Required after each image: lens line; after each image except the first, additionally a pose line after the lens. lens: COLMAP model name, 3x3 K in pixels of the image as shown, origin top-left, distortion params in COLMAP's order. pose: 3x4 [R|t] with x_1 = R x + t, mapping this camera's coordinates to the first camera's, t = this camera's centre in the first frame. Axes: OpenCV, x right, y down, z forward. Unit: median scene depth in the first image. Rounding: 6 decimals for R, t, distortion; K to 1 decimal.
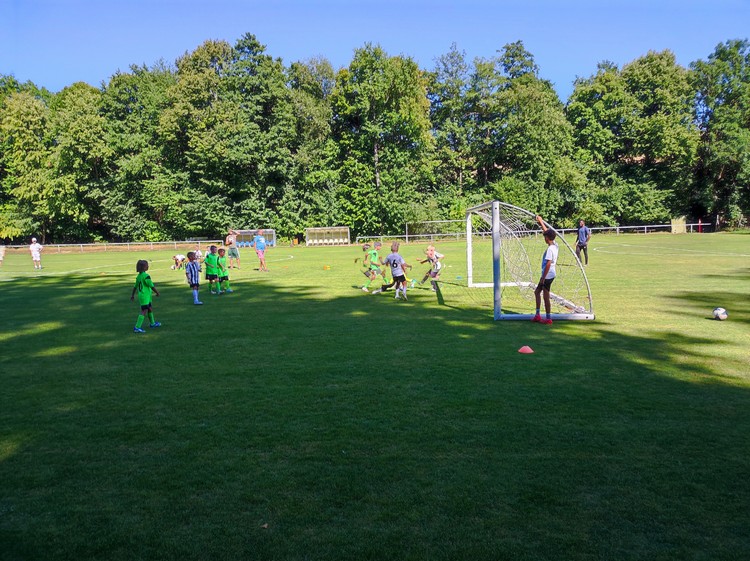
lens RADIAL K [[542.4, 0, 375.1], [0, 542.4, 284.9], [0, 0, 1]] dist [0.027314, -0.018853]
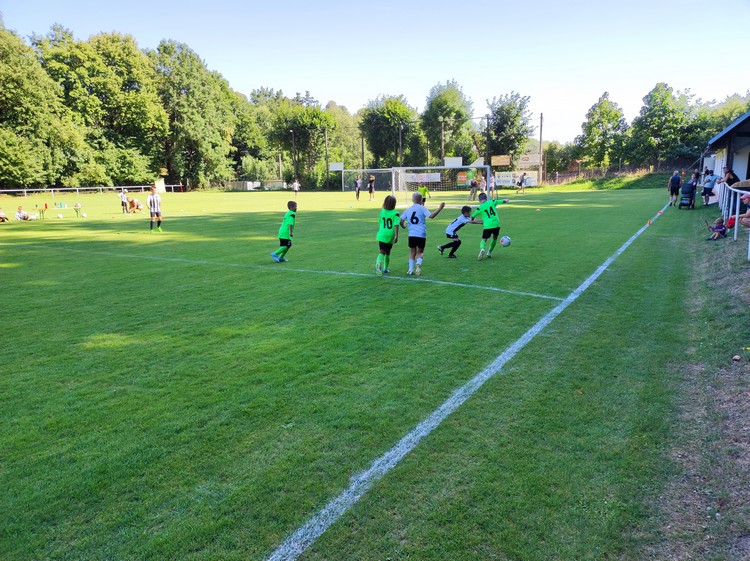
lens RADIAL K [[542.4, 0, 376.8], [0, 542.4, 282.1], [0, 0, 1]] dist [0.027314, -0.018853]
pose [[0.416221, -0.143391, 0.897886, -0.371310], [0.090991, 0.989099, 0.115778, 0.007306], [-0.904699, 0.033510, 0.424731, 0.039433]]
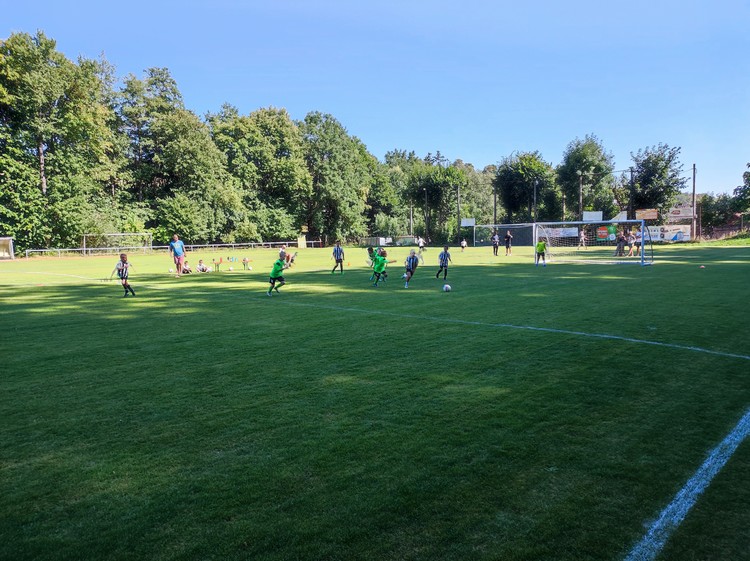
lens RADIAL K [[542.4, 0, 377.8], [0, 542.4, 287.4], [0, 0, 1]] dist [0.027314, -0.018853]
pose [[0.608561, -0.052536, 0.791766, -0.381845], [0.076933, 0.997012, 0.007024, 0.006337], [-0.789769, 0.056639, 0.610784, 0.048009]]
